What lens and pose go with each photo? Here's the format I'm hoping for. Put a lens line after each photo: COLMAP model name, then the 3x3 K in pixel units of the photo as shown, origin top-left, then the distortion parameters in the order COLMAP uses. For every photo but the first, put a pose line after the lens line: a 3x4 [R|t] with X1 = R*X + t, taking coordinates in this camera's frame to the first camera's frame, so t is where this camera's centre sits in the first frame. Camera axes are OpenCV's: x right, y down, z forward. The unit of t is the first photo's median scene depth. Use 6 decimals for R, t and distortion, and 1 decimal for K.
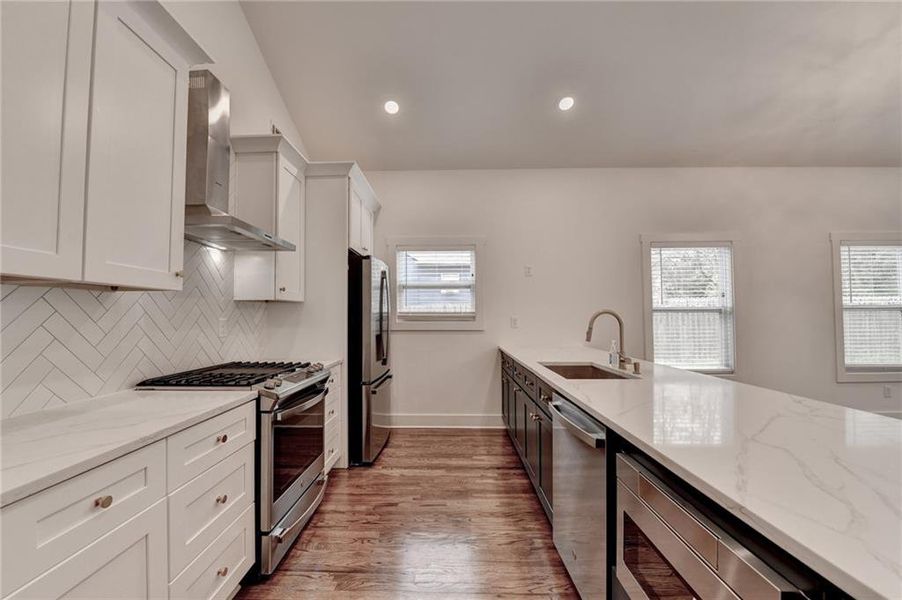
lens RADIAL K [[363.4, 0, 448.4], [0, 363.4, 303.6], [0, 0, 1]] dist [-0.001683, -0.009149]
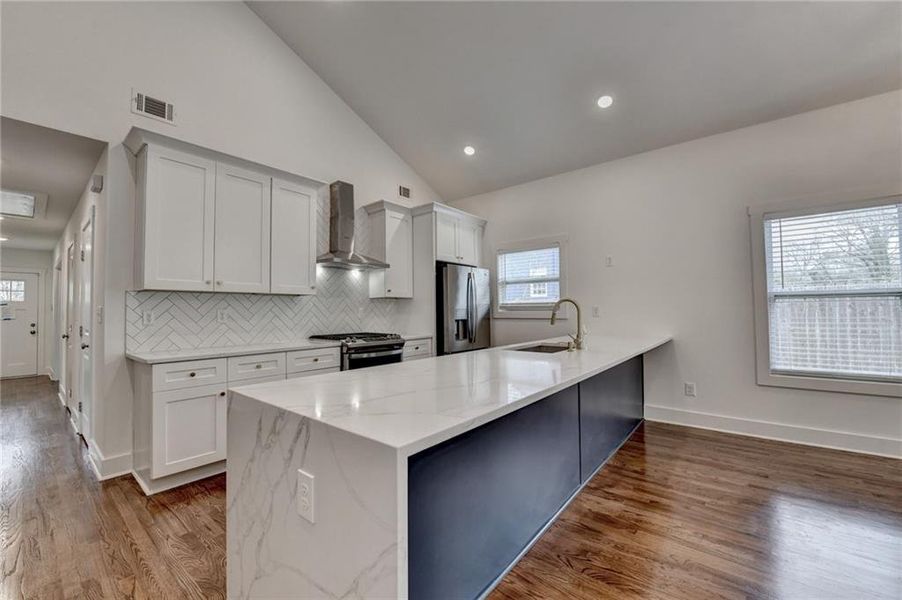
lens RADIAL K [[363.4, 0, 448.4], [0, 363.4, 303.6], [0, 0, 1]] dist [-0.001683, -0.009149]
pose [[0.782021, -0.015583, -0.623057, 0.704273], [0.027564, 0.999574, 0.009596, 0.009974], [0.622642, -0.024678, 0.782118, -0.126489]]
